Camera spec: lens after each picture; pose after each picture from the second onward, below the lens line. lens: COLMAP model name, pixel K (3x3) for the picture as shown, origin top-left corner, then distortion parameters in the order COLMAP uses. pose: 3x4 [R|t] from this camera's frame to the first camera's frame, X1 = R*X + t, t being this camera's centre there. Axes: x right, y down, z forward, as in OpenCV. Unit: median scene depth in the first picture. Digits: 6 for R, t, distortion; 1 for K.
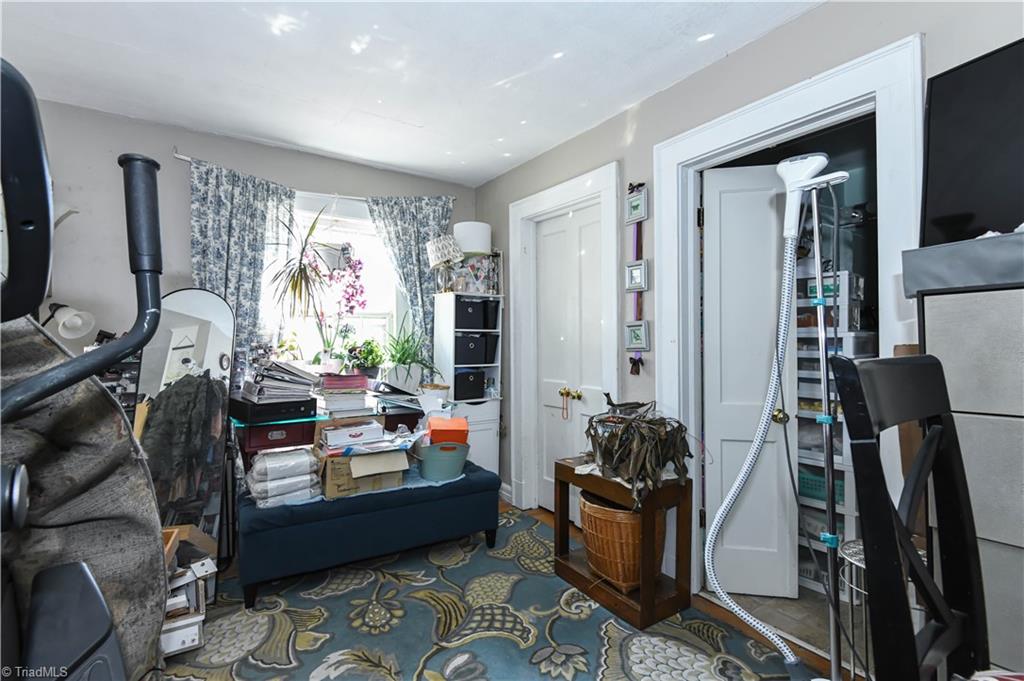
lens RADIAL K [[473.6, 0, 515.6], [0, 473.6, 341.4], [0, 0, 1]] dist [0.009696, -0.003344]
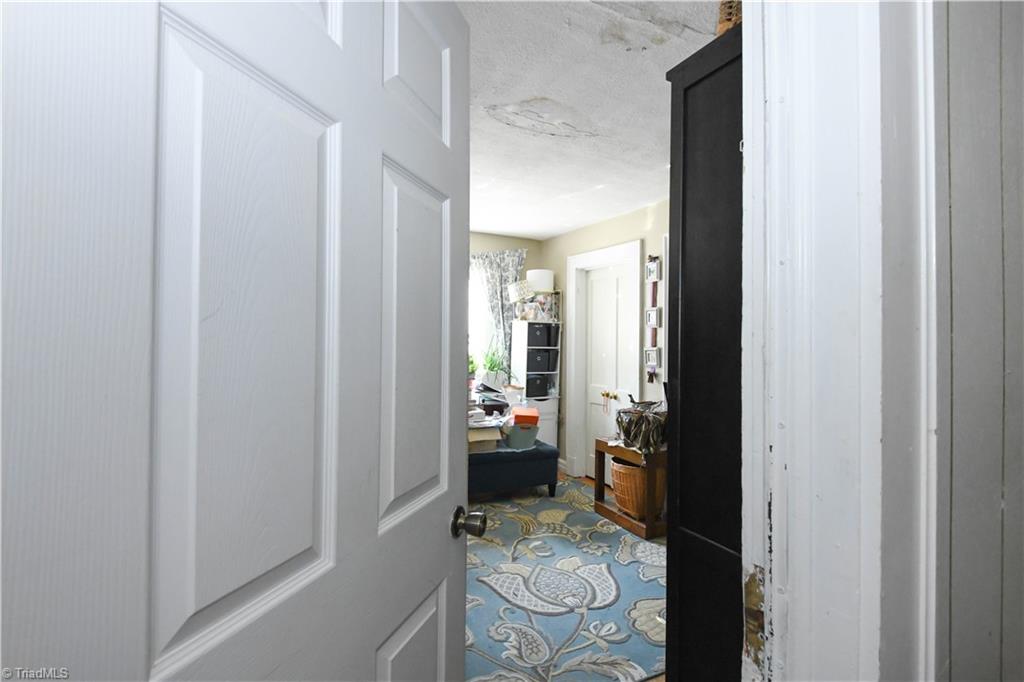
lens RADIAL K [[473.6, 0, 509.3], [0, 473.6, 337.7], [0, 0, 1]] dist [0.009696, -0.003344]
pose [[0.991878, 0.013885, -0.126435, -0.003977], [-0.014924, 0.999862, -0.007273, -0.050213], [0.126316, 0.009101, 0.991948, -0.491821]]
